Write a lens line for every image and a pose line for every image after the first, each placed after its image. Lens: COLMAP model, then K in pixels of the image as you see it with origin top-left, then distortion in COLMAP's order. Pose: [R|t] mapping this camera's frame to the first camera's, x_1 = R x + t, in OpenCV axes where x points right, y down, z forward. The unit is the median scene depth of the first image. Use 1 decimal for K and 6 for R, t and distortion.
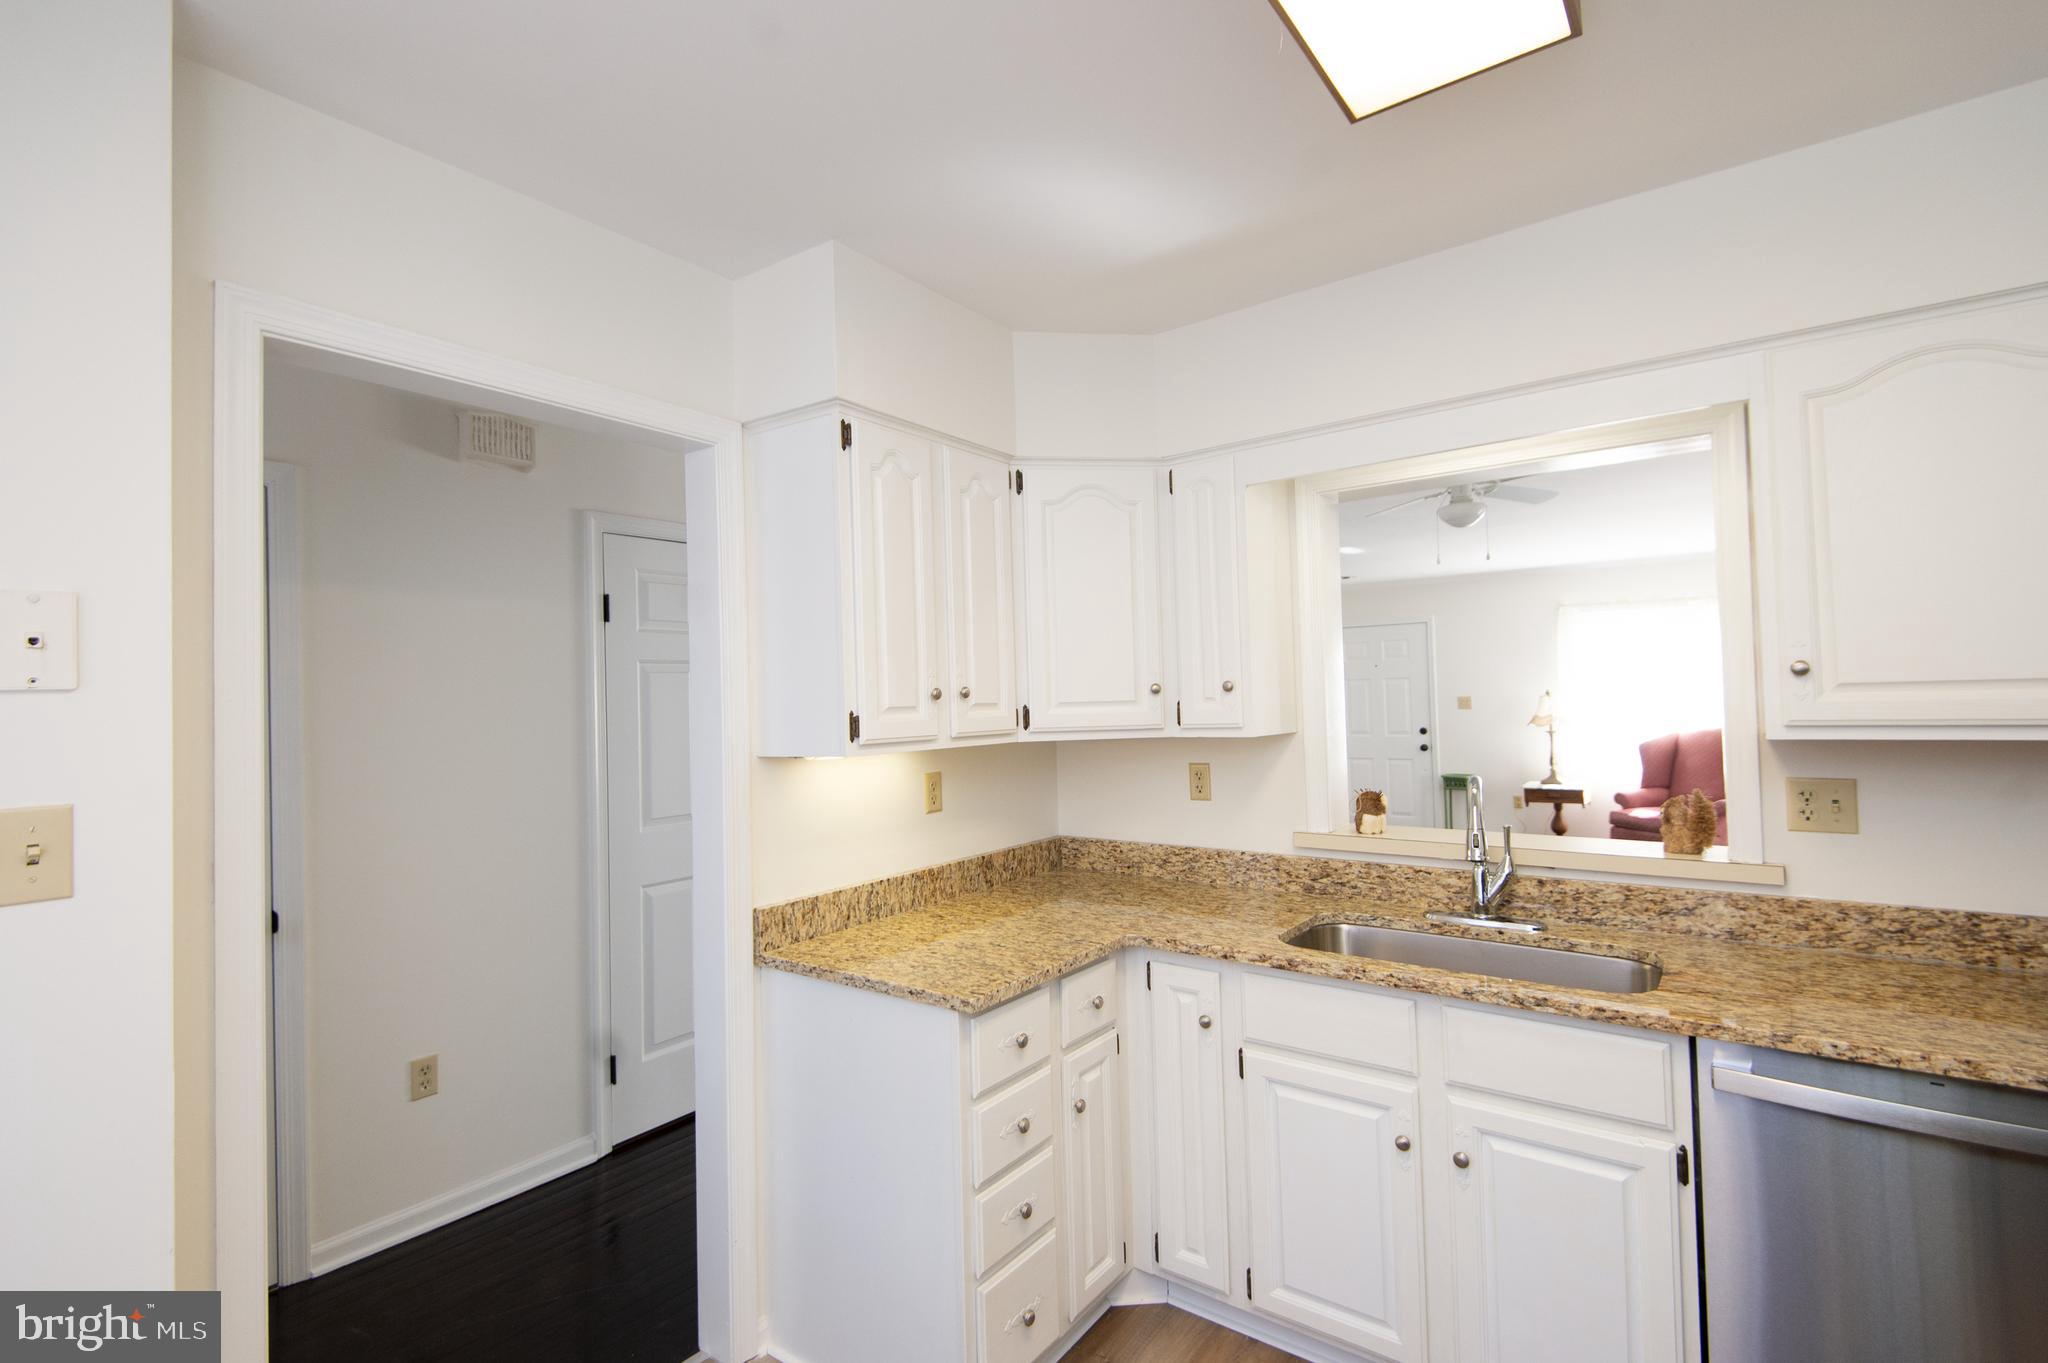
lens RADIAL K [[934.0, 0, 1017.9], [0, 934.0, 674.7], [0, 0, 1]] dist [0.001956, -0.001031]
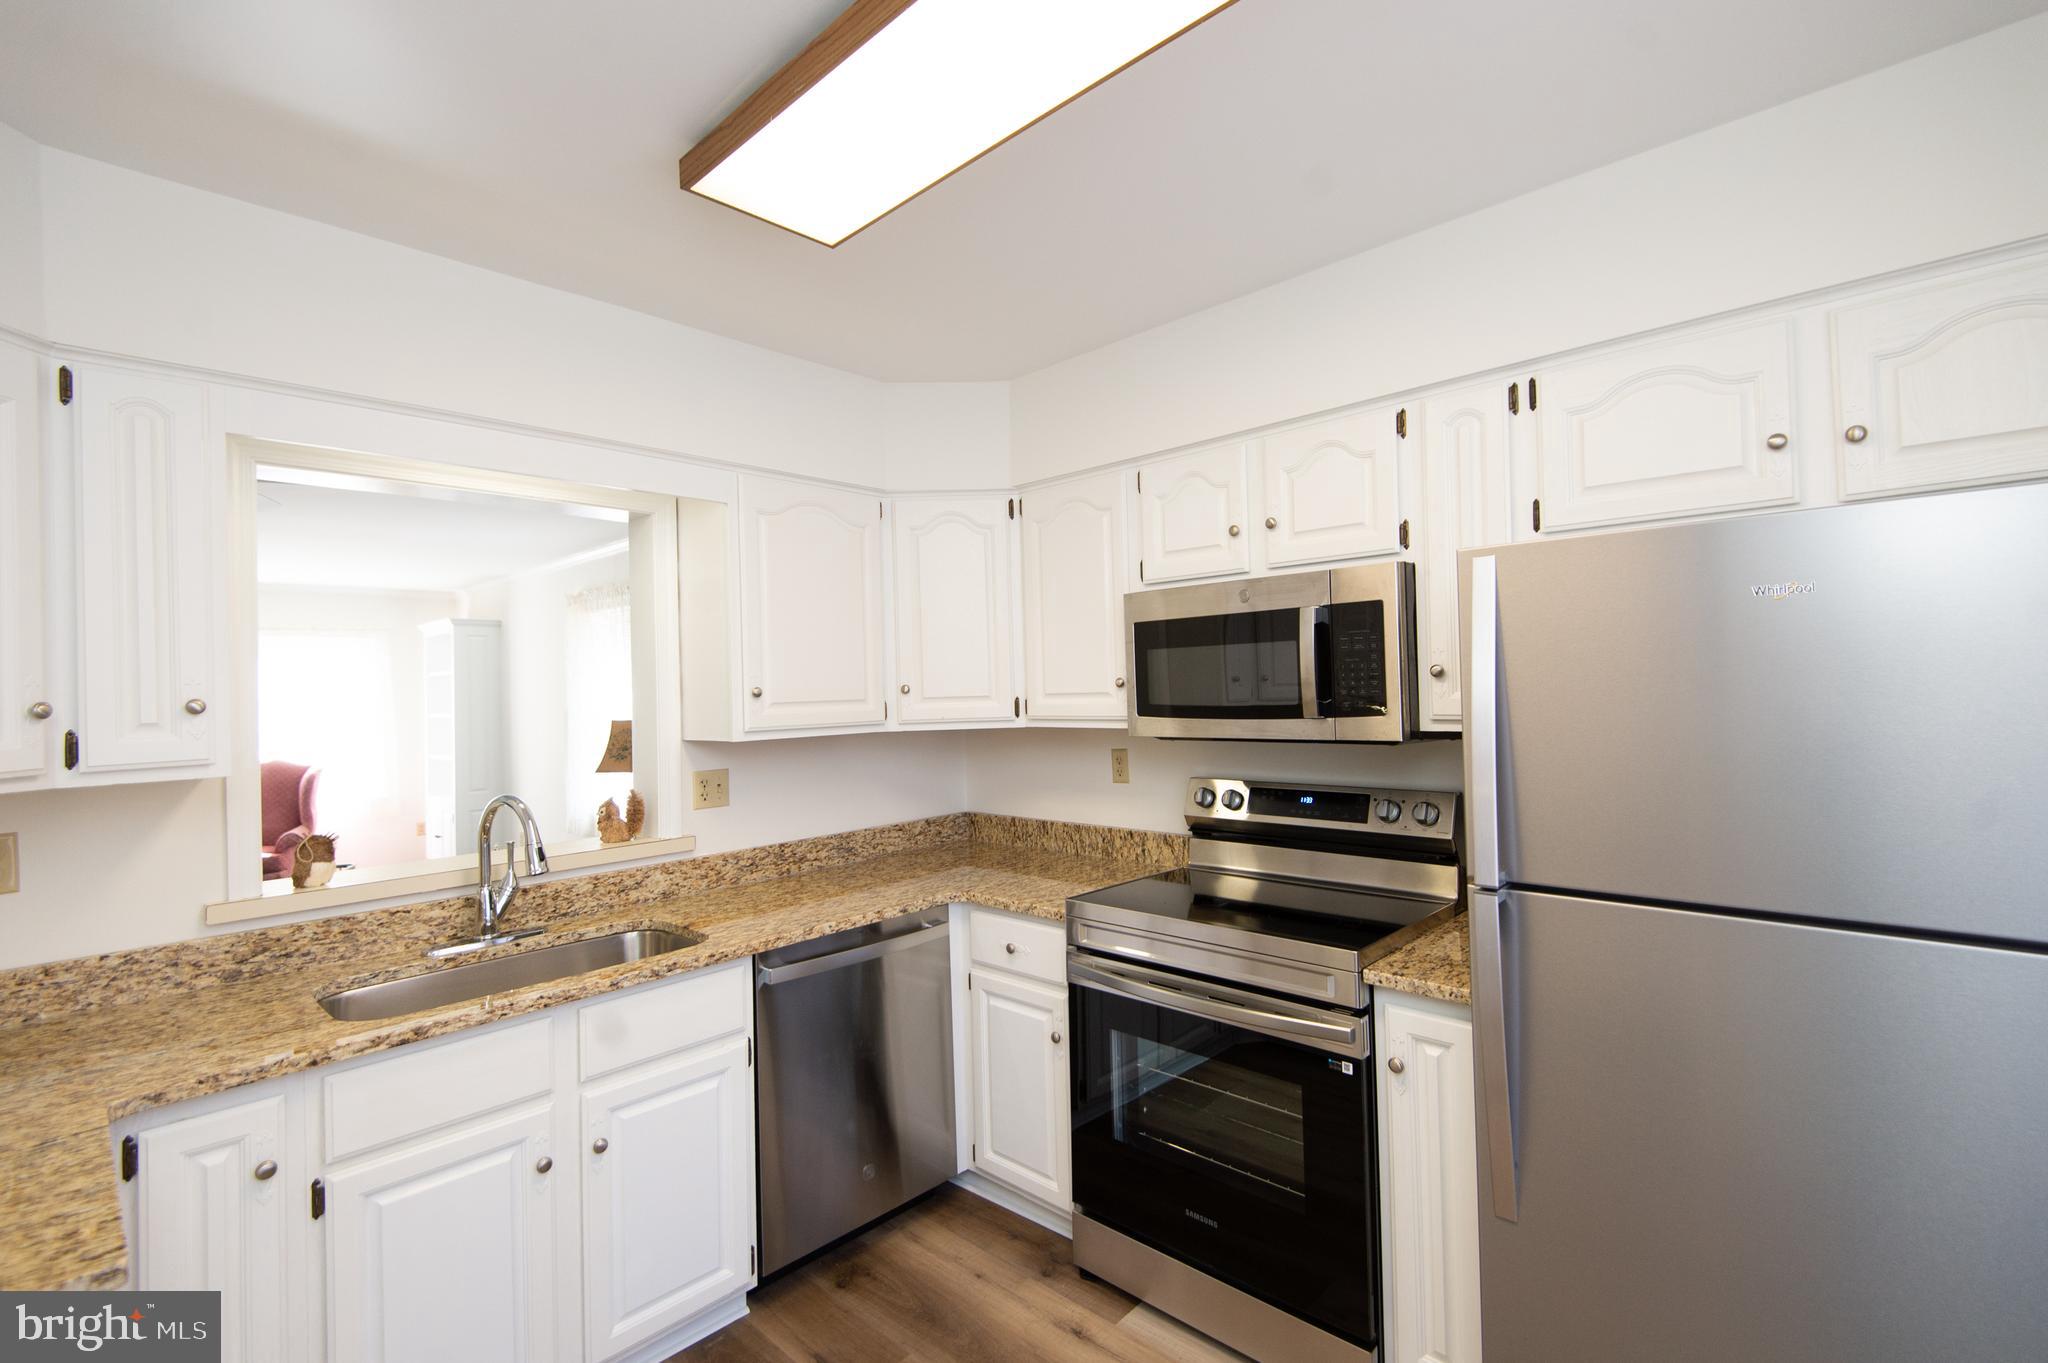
lens RADIAL K [[900.3, 0, 1029.3], [0, 900.3, 677.4], [0, 0, 1]] dist [0.001205, -0.000063]
pose [[0.107647, 0.035926, 0.993540, -0.442016], [0.003755, 0.999325, -0.036542, 0.018971], [-0.994182, 0.007664, 0.107439, 0.338200]]
